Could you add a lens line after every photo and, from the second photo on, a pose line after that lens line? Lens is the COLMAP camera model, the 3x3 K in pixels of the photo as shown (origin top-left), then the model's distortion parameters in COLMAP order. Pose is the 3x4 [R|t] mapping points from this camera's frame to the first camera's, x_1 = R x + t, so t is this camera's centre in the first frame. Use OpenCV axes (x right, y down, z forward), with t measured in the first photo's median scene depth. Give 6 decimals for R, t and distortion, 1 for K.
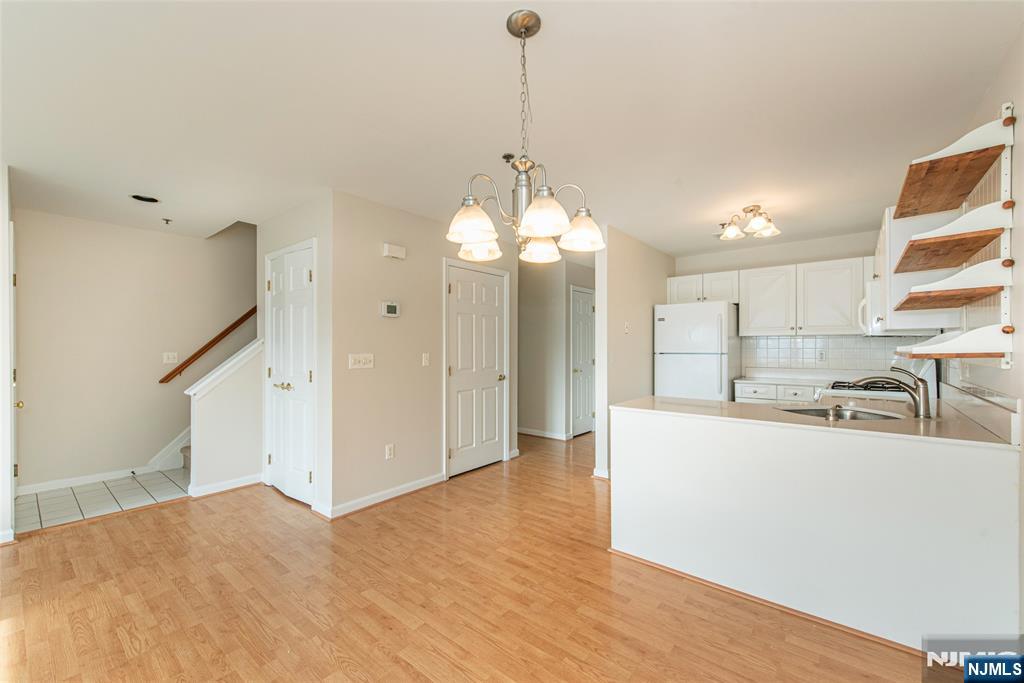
lens RADIAL K [[406.4, 0, 510.2], [0, 406.4, 347.4], [0, 0, 1]] dist [0.014648, -0.009763]
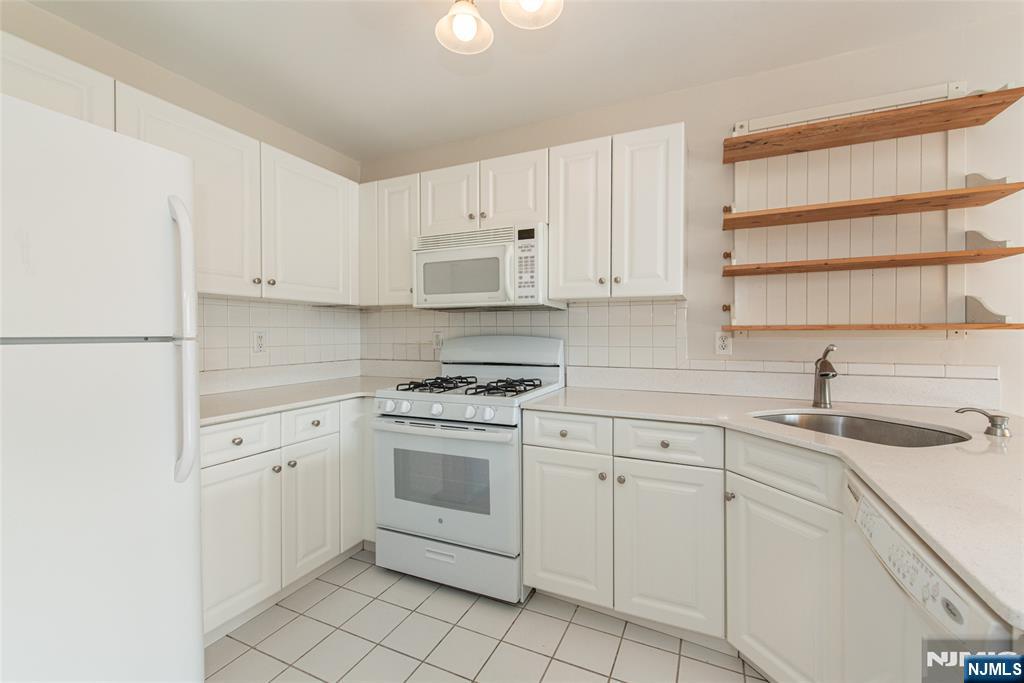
lens RADIAL K [[414.7, 0, 532.9], [0, 414.7, 337.0], [0, 0, 1]] dist [-0.000271, -0.000044]
pose [[-0.265488, -0.004621, 0.964103, 0.240031], [0.002143, 0.999983, 0.005383, 0.018430], [-0.964112, 0.003495, -0.265474, 1.169507]]
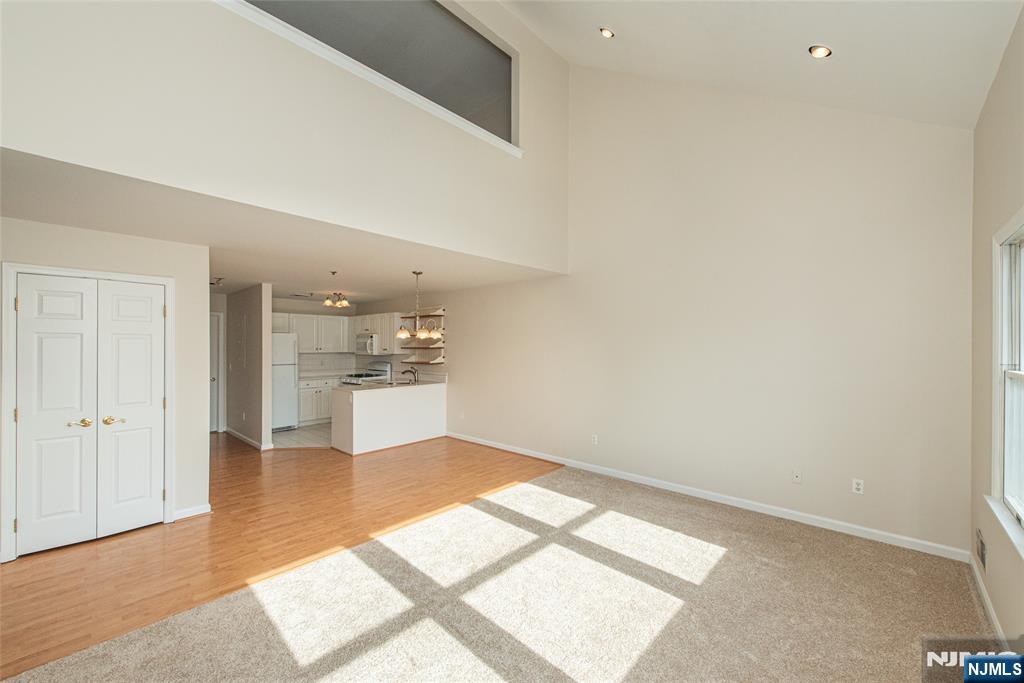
lens RADIAL K [[394.7, 0, 517.2], [0, 394.7, 344.6], [0, 0, 1]] dist [0.000597, -0.000001]
pose [[0.046994, 0.004258, 0.998886, -1.504634], [0.001862, 0.999989, -0.004351, -0.080272], [-0.998893, 0.002064, 0.046986, 0.001445]]
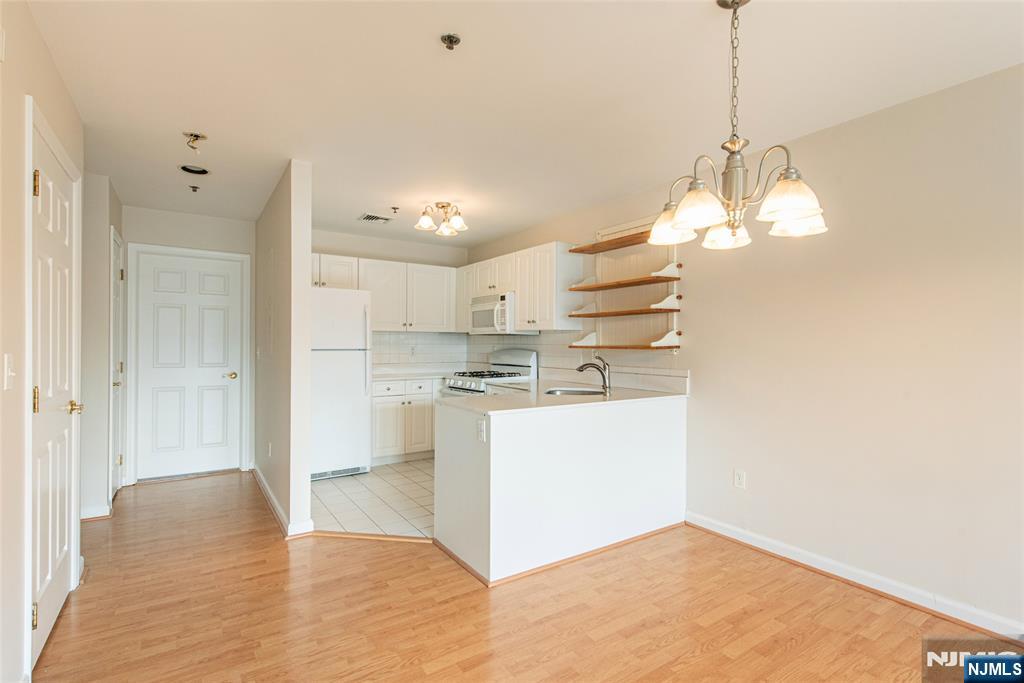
lens RADIAL K [[483.6, 0, 510.2], [0, 483.6, 343.7], [0, 0, 1]] dist [0.004747, -0.000271]
pose [[0.298370, 0.004135, 0.954441, -0.553471], [-0.003444, 0.999989, -0.003256, 0.006541], [-0.954444, -0.002315, 0.298381, 0.537921]]
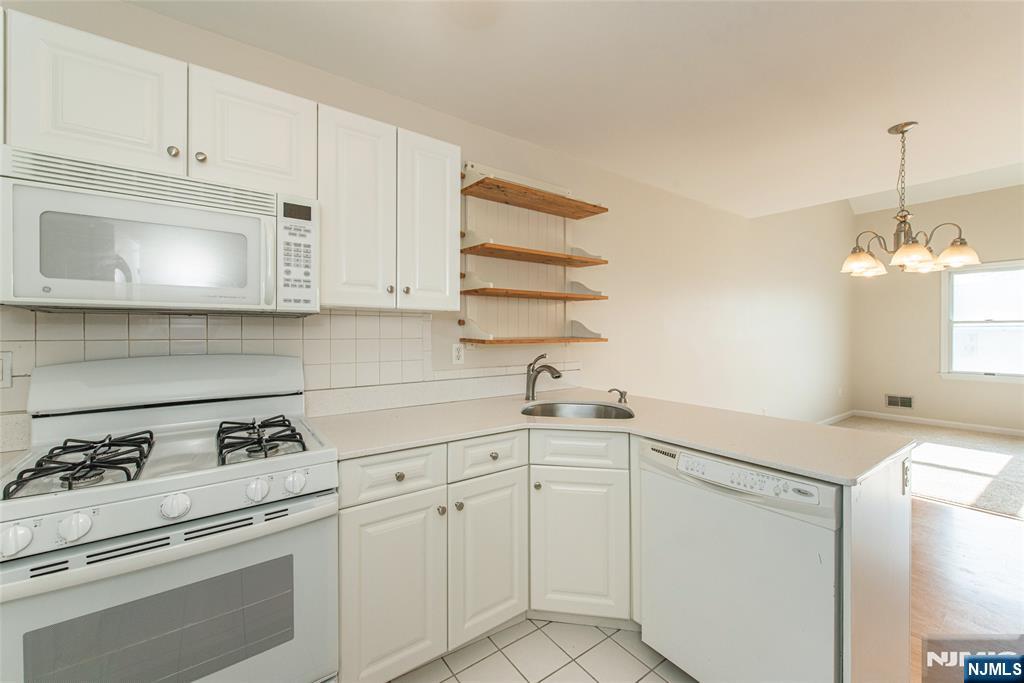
lens RADIAL K [[401.3, 0, 479.7], [0, 401.3, 334.9], [0, 0, 1]] dist [0.000207, -0.000015]
pose [[-0.955464, 0.001389, 0.295105, 0.546620], [0.003092, 0.999981, 0.005304, -0.005072], [-0.295092, 0.005980, -0.955450, 1.369871]]
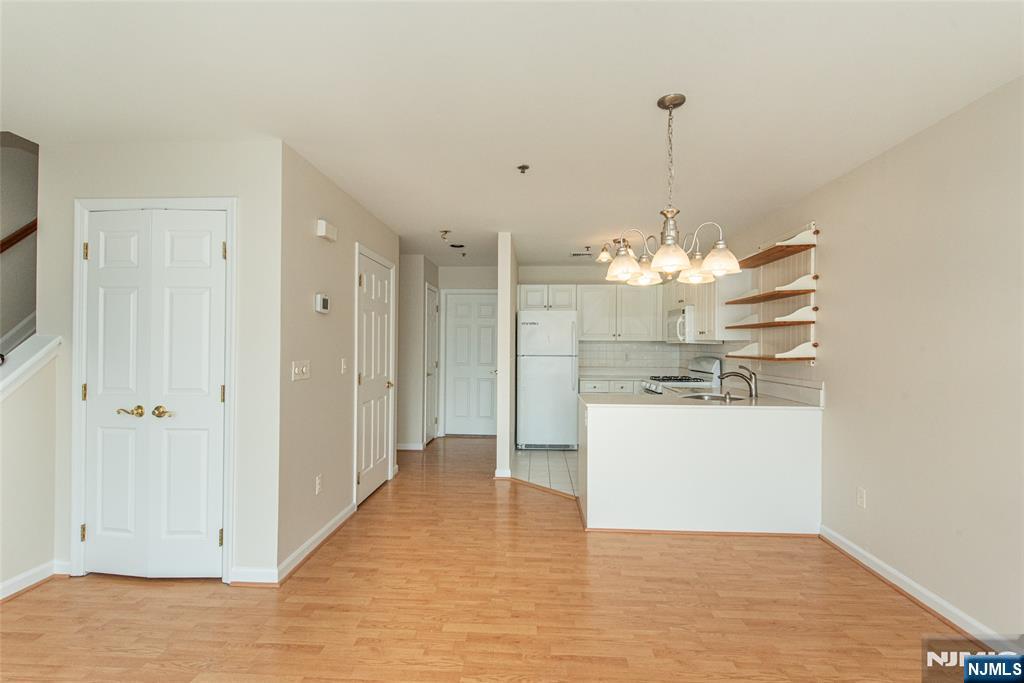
lens RADIAL K [[459.4, 0, 512.0], [0, 459.4, 341.5], [0, 0, 1]] dist [0.000346, -0.000671]
pose [[0.806752, 0.012381, 0.590760, -0.559429], [-0.006954, 0.999910, -0.011460, -0.012870], [-0.590849, 0.005137, 0.806766, 0.064665]]
